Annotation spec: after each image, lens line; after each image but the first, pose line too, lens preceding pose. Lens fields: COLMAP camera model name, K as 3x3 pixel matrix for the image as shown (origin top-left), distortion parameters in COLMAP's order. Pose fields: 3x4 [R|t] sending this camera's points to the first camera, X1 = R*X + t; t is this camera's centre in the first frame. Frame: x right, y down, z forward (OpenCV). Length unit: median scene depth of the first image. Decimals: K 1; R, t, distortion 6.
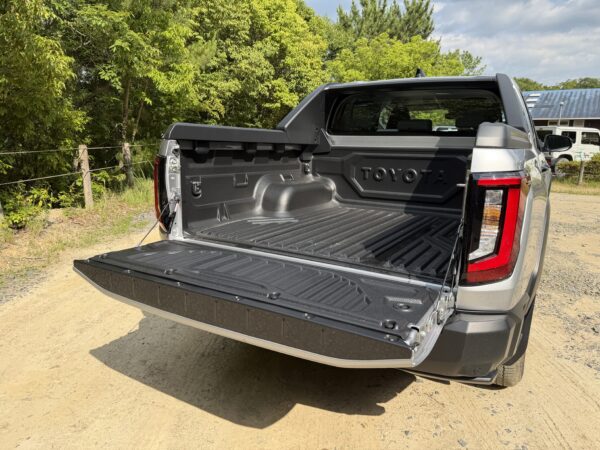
lens RADIAL K [[421.1, 0, 300.0], [0, 421.1, 225.0], [0, 0, 1]] dist [0.045777, -0.075452]
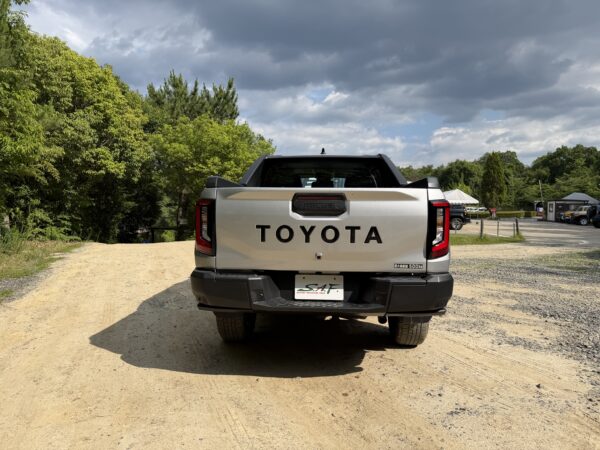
lens RADIAL K [[421.1, 0, 300.0], [0, 421.1, 225.0], [0, 0, 1]] dist [0.045777, -0.075452]
pose [[0.889451, -0.021681, 0.456516, -0.098821], [0.097473, 0.984891, -0.143136, 0.020421], [-0.446515, 0.171810, 0.878126, -0.042615]]
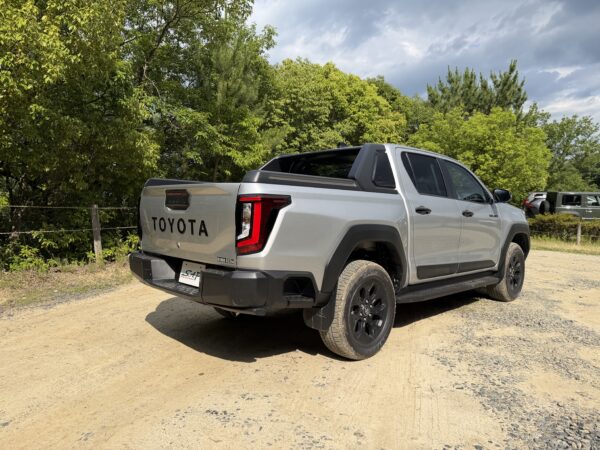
lens RADIAL K [[421.9, 0, 300.0], [0, 421.9, 225.0], [0, 0, 1]] dist [0.028340, -0.007316]
pose [[0.962367, 0.005998, -0.271687, 0.113833], [-0.051095, 0.985919, -0.159223, 0.029111], [0.266906, 0.167113, 0.949123, -0.069326]]
